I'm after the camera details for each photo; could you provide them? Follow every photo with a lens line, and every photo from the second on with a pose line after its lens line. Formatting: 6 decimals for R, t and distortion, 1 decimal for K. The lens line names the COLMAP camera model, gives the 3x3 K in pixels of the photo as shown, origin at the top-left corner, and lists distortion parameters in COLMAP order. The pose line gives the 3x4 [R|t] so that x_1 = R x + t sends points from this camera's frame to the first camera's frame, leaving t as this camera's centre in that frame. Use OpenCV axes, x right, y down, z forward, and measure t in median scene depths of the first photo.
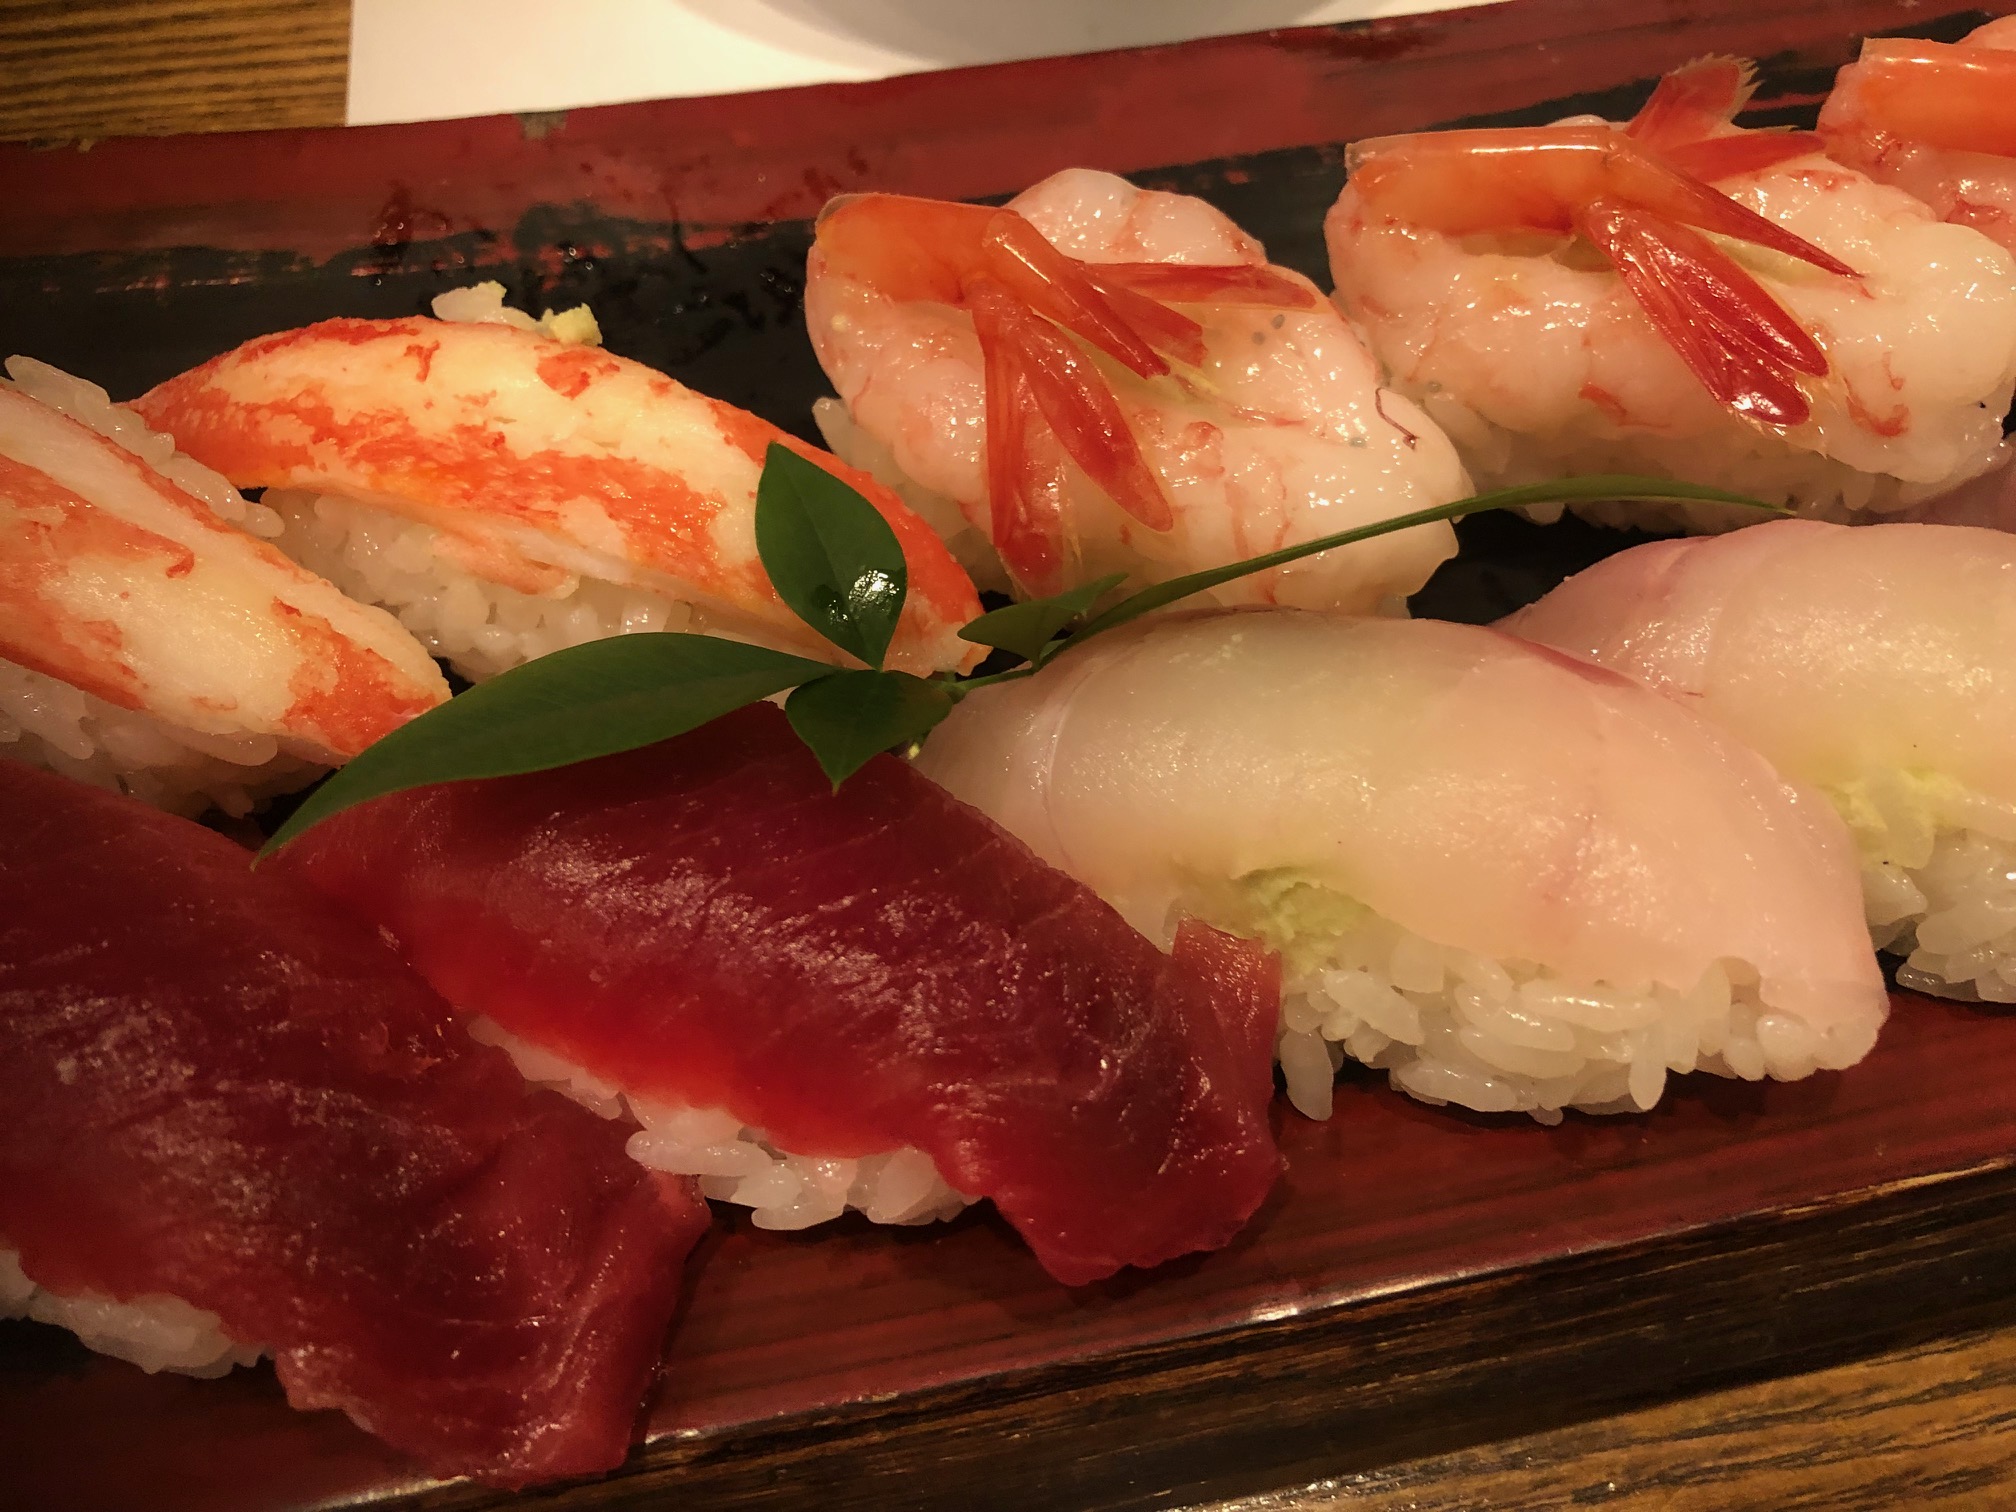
lens RADIAL K [[1661.2, 0, 1008.0], [0, 1661.2, 756.0], [0, 0, 1]] dist [-0.005669, -0.008972]
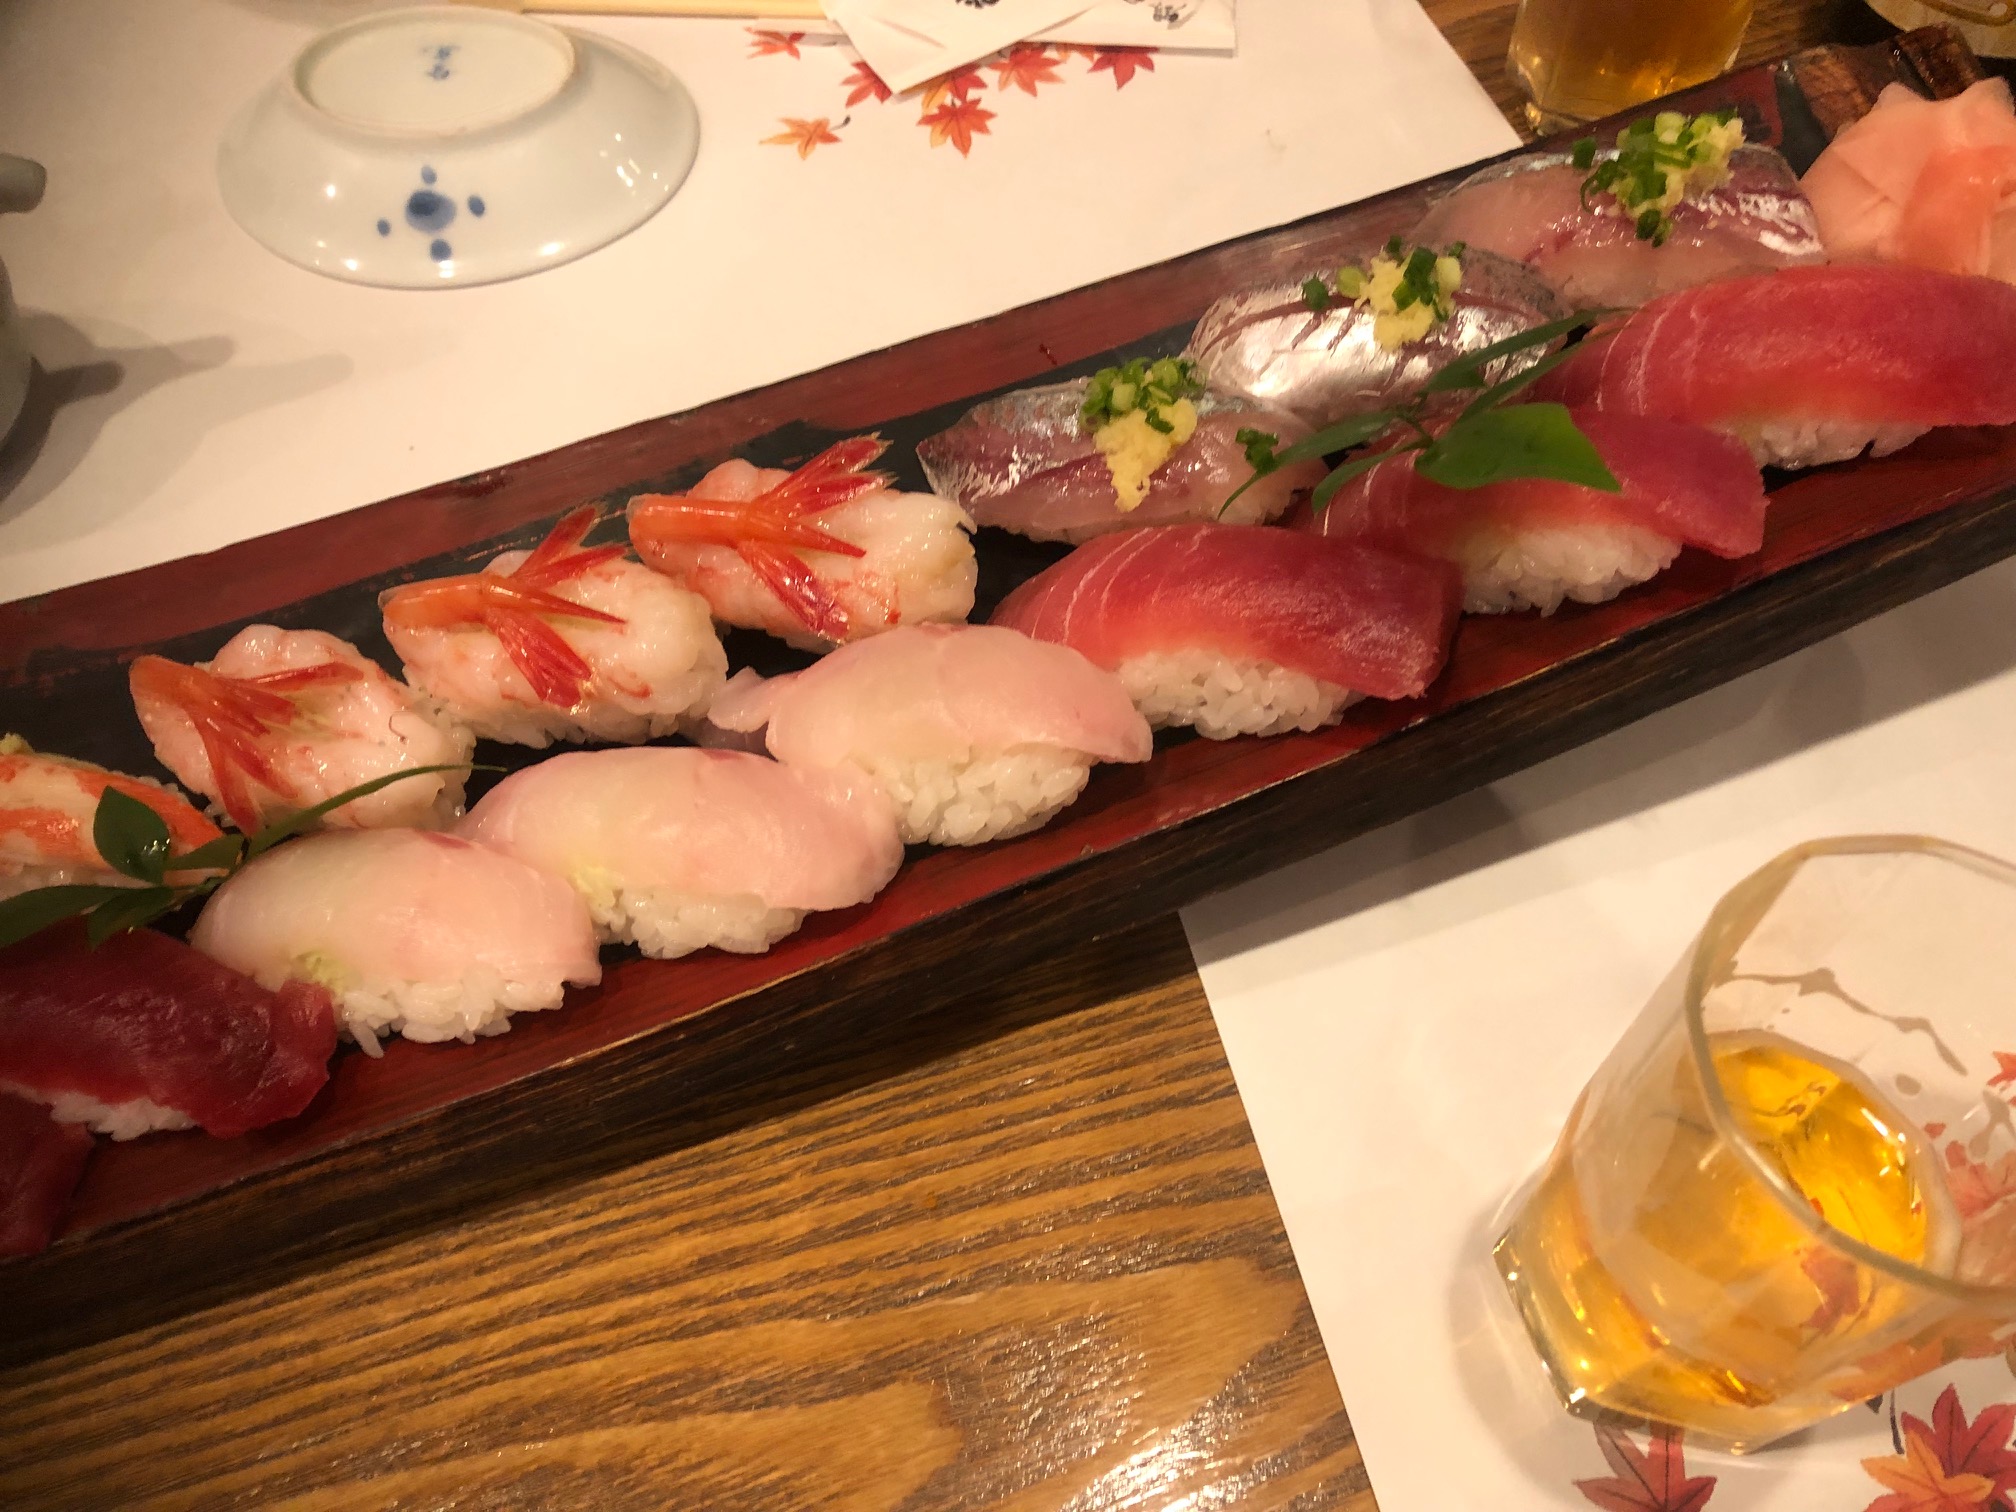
lens RADIAL K [[1647.6, 0, 1008.0], [0, 1647.6, 756.0], [0, 0, 1]] dist [0.008039, 0.011909]
pose [[0.988025, -0.154287, 0.001314, 0.988141], [0.154291, 0.987944, -0.012682, -0.019789], [0.000658, 0.012732, 0.999919, -1.115264]]
